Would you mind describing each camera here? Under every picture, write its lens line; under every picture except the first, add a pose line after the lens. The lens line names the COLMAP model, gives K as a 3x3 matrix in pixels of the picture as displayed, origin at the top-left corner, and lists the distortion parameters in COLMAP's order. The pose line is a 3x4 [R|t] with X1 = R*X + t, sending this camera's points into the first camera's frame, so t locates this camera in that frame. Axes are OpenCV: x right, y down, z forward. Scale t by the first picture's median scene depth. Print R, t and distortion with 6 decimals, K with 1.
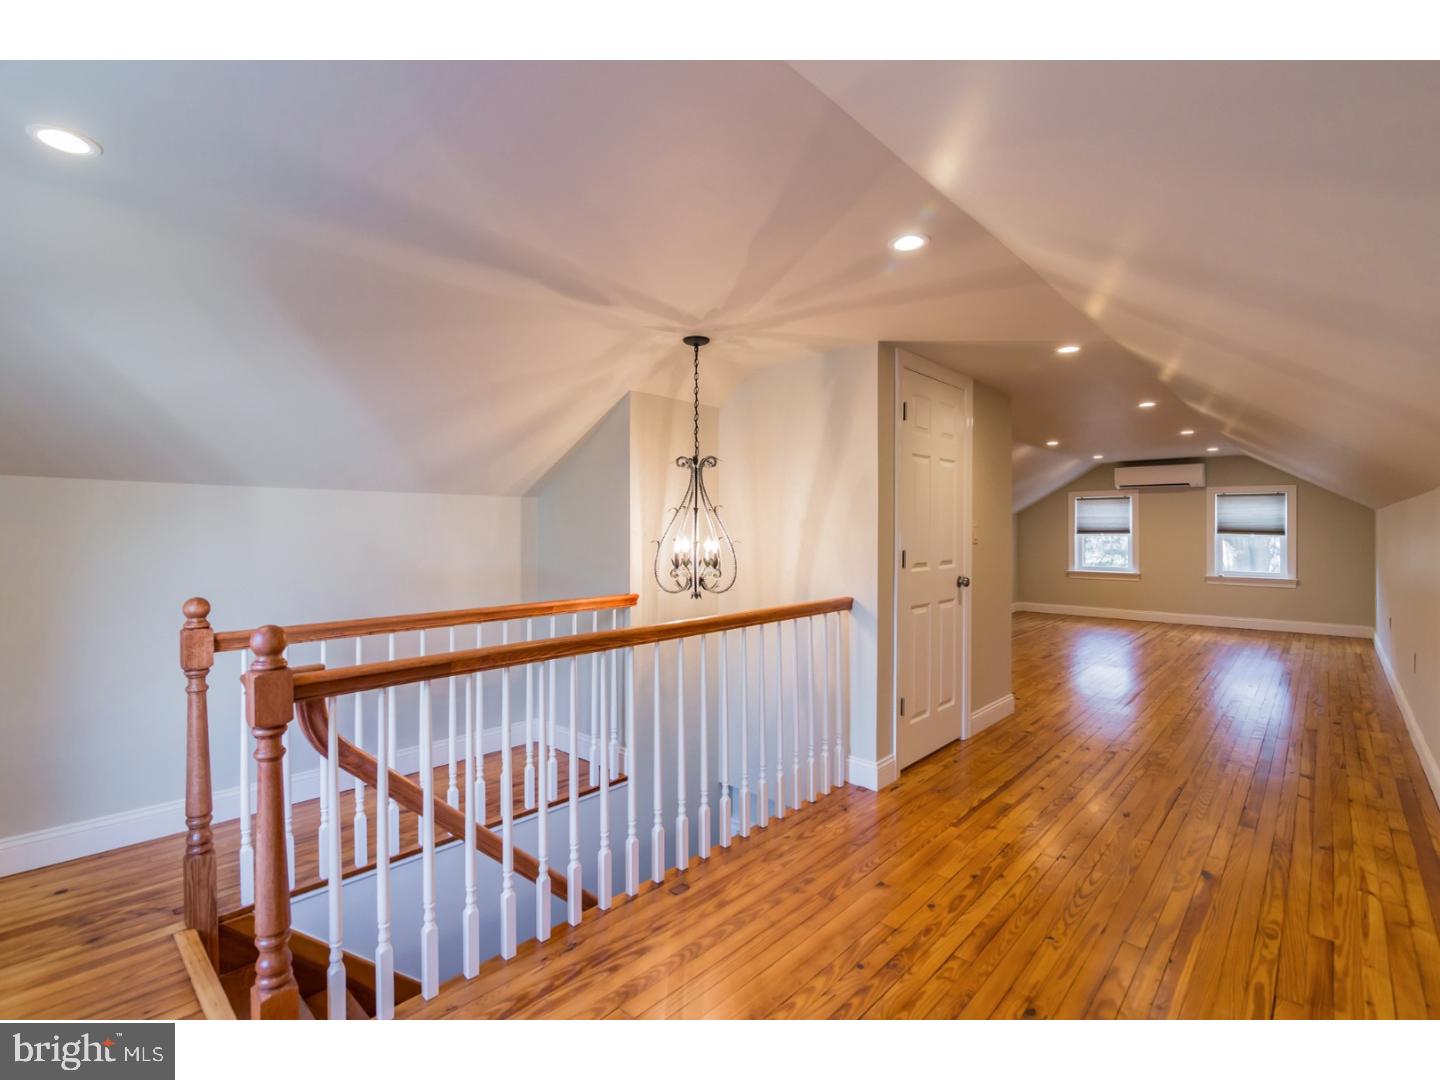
lens RADIAL K [[658.2, 0, 723.5], [0, 658.2, 531.6], [0, 0, 1]] dist [-0.020197, -0.000935]
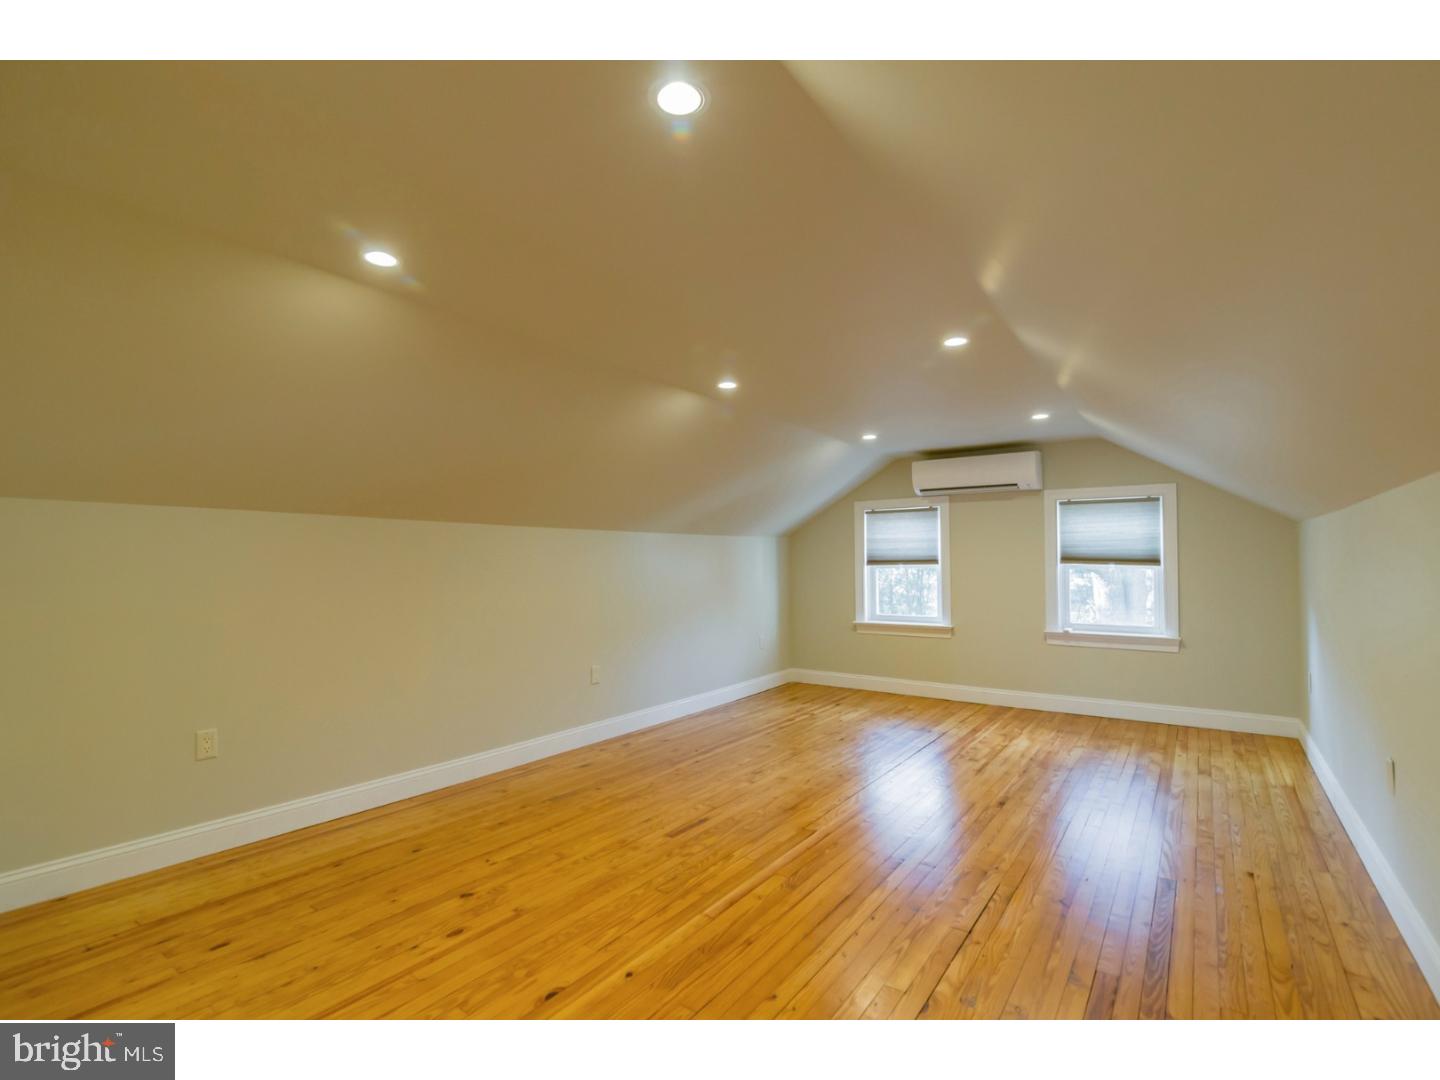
lens RADIAL K [[658.2, 0, 720.7], [0, 658.2, 548.5], [0, 0, 1]] dist [-0.020197, -0.000935]
pose [[0.993535, -0.002117, 0.113509, 0.361970], [0.004909, 0.999692, -0.024321, 0.001931], [-0.113423, 0.024721, 0.993239, 0.410137]]
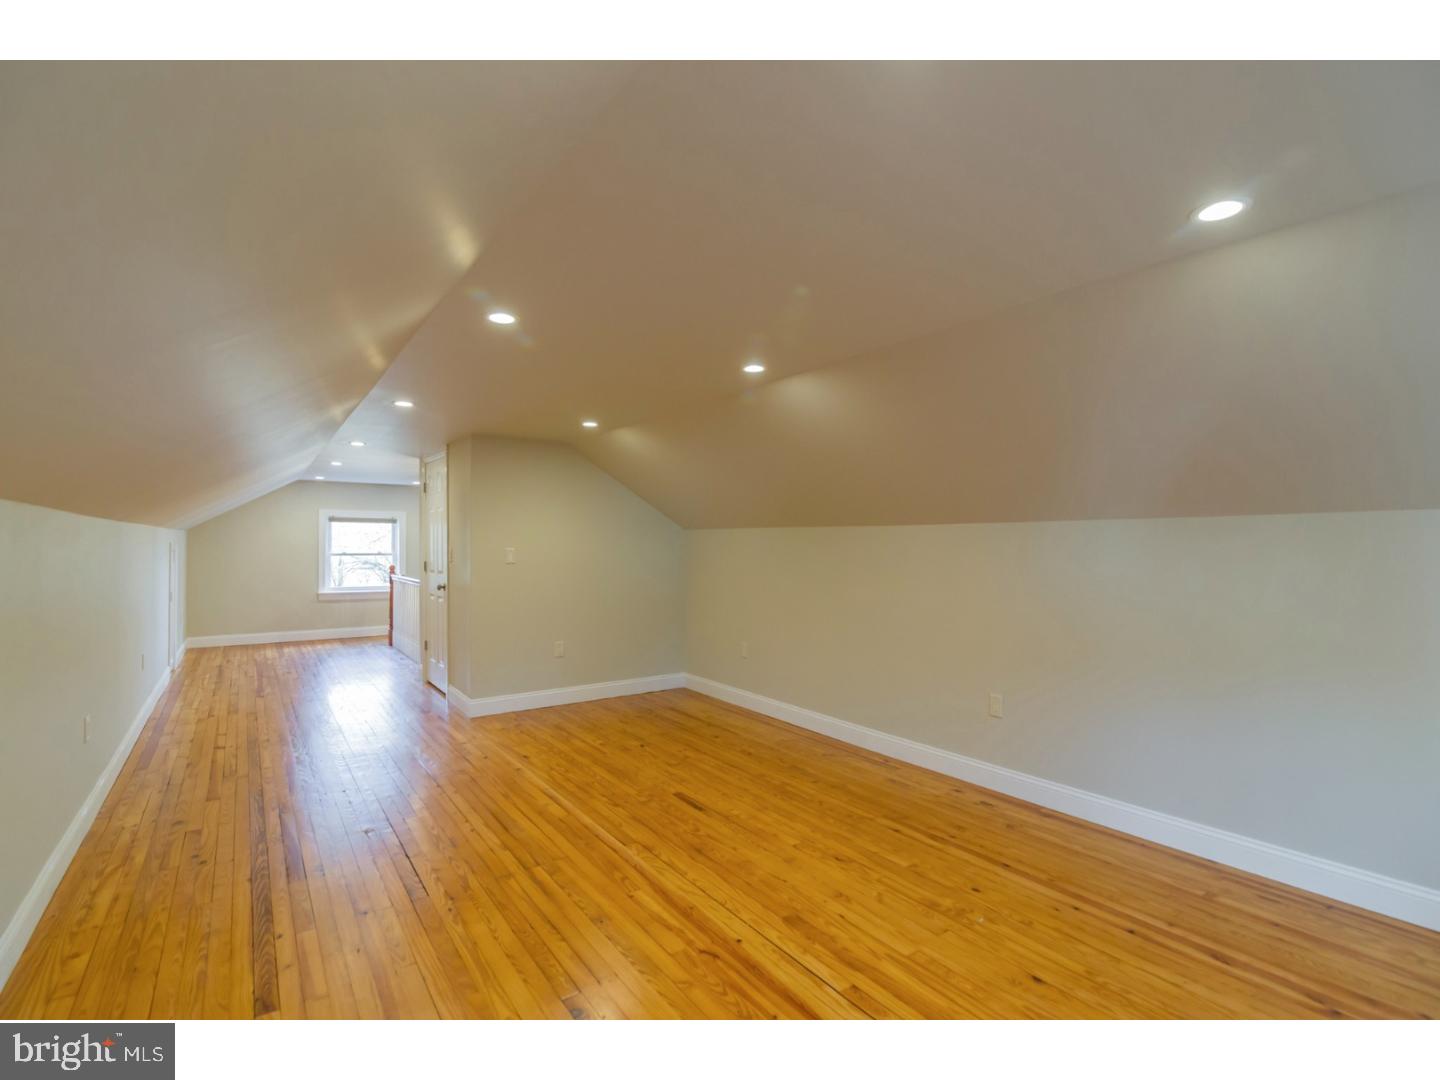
lens RADIAL K [[658.2, 0, 723.9], [0, 658.2, 542.1], [0, 0, 1]] dist [-0.020197, -0.000935]
pose [[-0.191776, -0.004665, -0.981428, 1.151769], [-0.005647, 0.999977, -0.003649, -0.024508], [0.981423, 0.004842, -0.191798, 1.287402]]
